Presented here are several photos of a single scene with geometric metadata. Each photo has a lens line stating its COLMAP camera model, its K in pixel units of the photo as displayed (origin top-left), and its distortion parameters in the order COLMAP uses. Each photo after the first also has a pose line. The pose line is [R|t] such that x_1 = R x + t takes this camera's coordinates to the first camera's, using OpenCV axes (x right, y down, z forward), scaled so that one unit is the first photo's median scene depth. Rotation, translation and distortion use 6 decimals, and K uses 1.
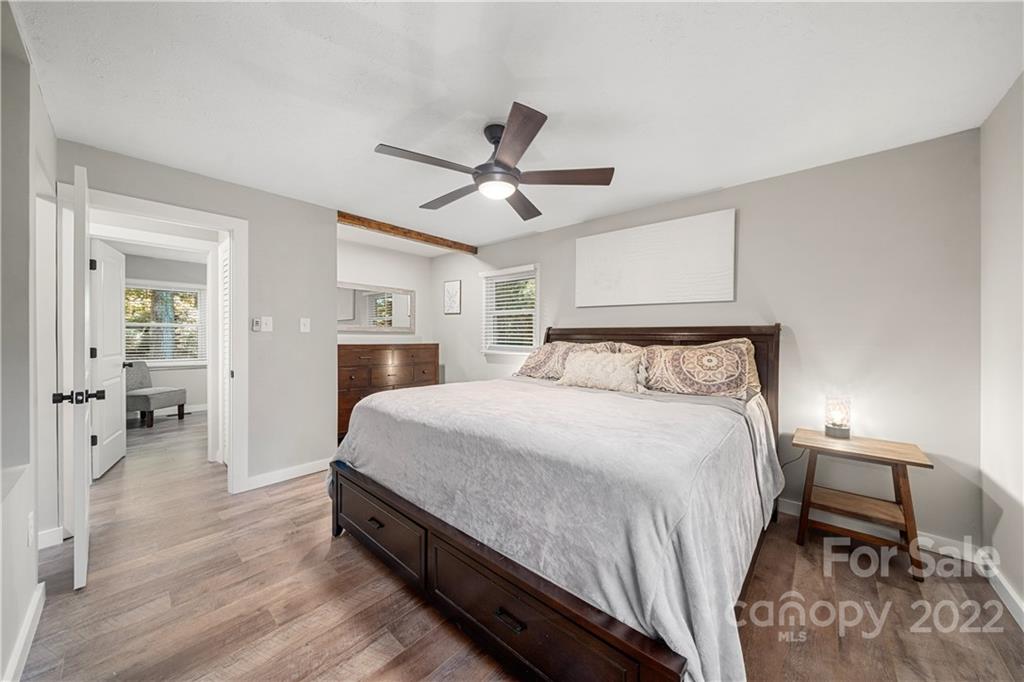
lens RADIAL K [[361.1, 0, 520.9], [0, 361.1, 336.6], [0, 0, 1]] dist [0.000091, -0.000132]
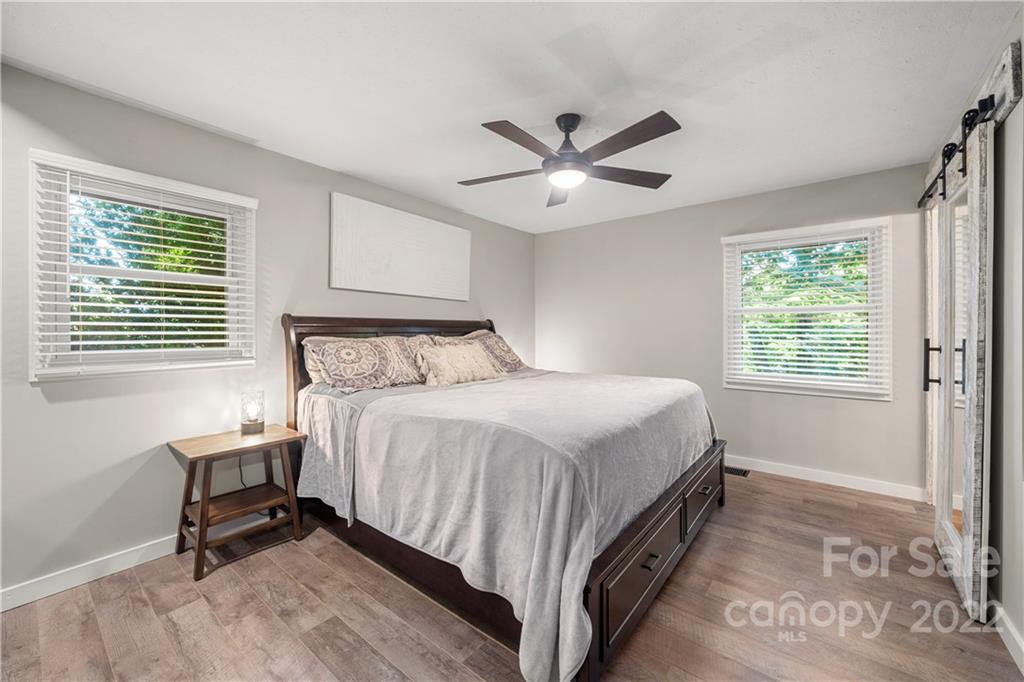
lens RADIAL K [[397.6, 0, 513.0], [0, 397.6, 334.7], [0, 0, 1]] dist [-0.000373, -0.000074]
pose [[-0.035203, -0.004801, 0.999369, -0.567618], [0.011878, 0.999916, 0.005222, 0.009608], [-0.999310, 0.012054, -0.035143, 0.605606]]
